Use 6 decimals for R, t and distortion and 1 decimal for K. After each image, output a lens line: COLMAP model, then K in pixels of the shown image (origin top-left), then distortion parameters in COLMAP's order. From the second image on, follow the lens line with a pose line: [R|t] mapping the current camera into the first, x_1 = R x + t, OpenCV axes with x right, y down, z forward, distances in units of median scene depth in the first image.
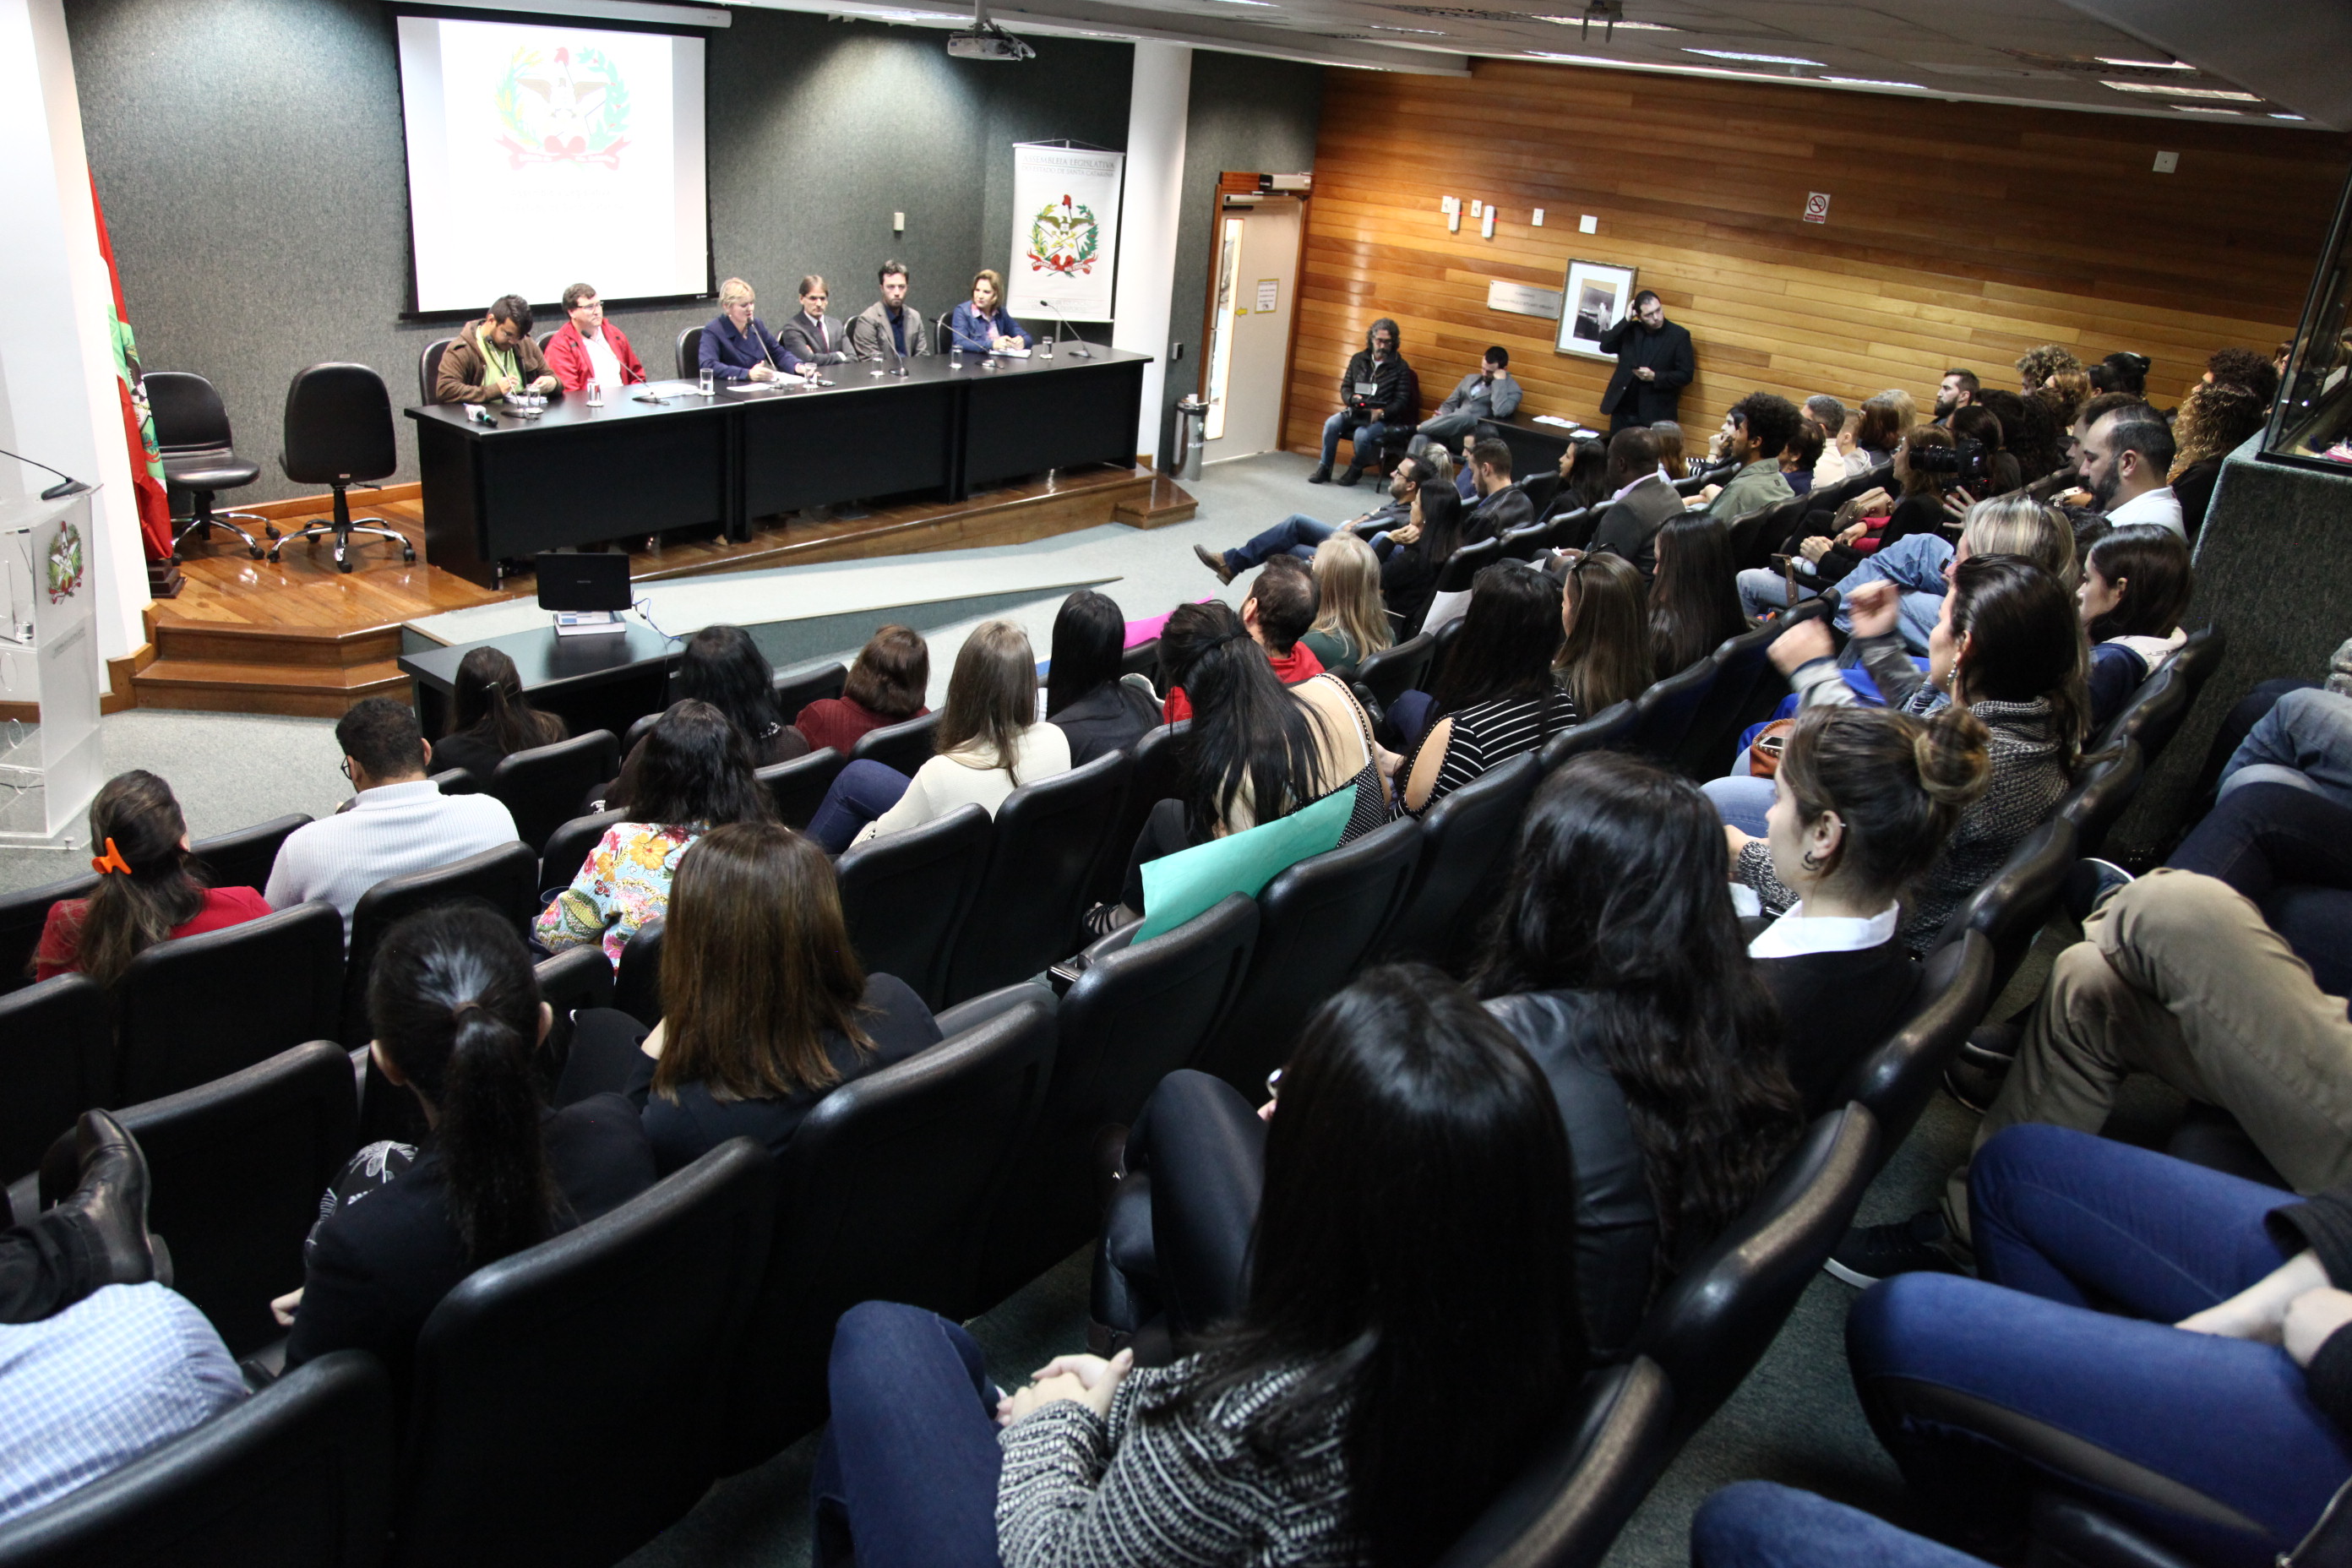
lens RADIAL K [[1667.1, 0, 1175.1], [0, 1667.1, 784.8], [0, 0, 1]] dist [-0.088860, 0.064430]
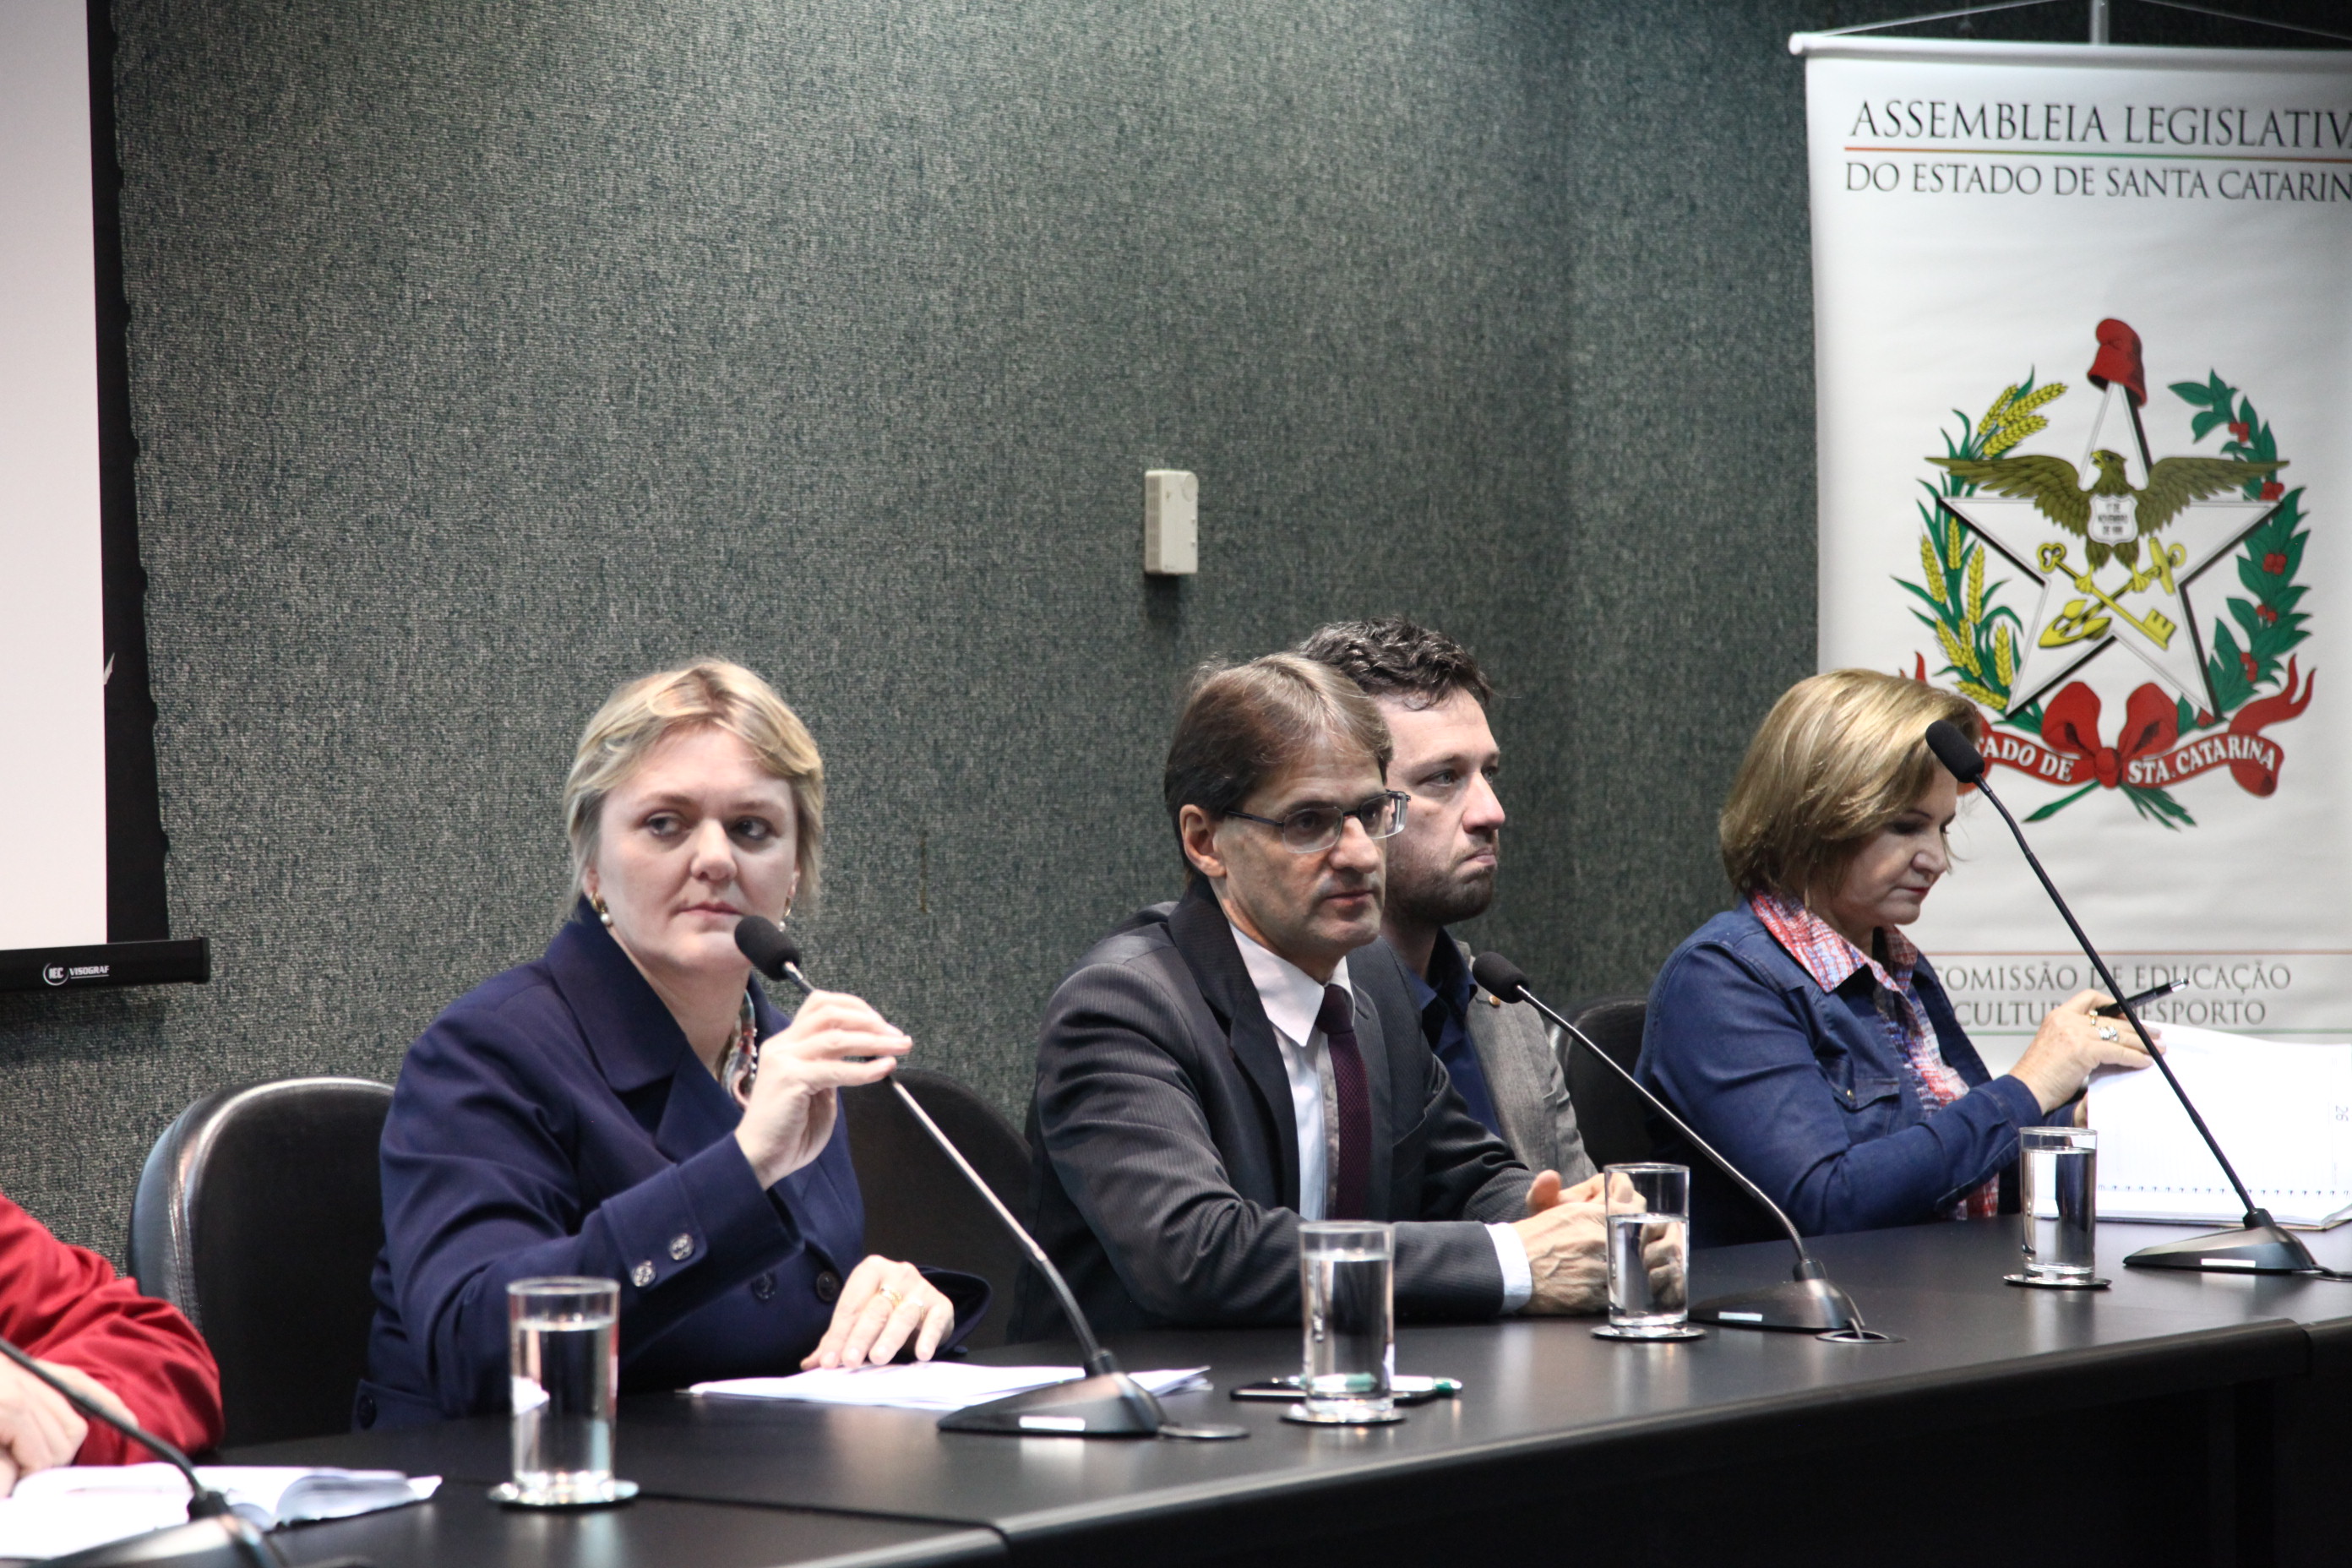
lens RADIAL K [[6631.3, 0, 1191.7], [0, 6631.3, 762.0], [0, 0, 1]] dist [0.724224, 0.000000]
pose [[0.993903, -0.093507, 0.058428, -0.230737], [0.108803, 0.917615, -0.382288, -0.089692], [-0.017868, 0.386314, 0.922194, 0.481493]]
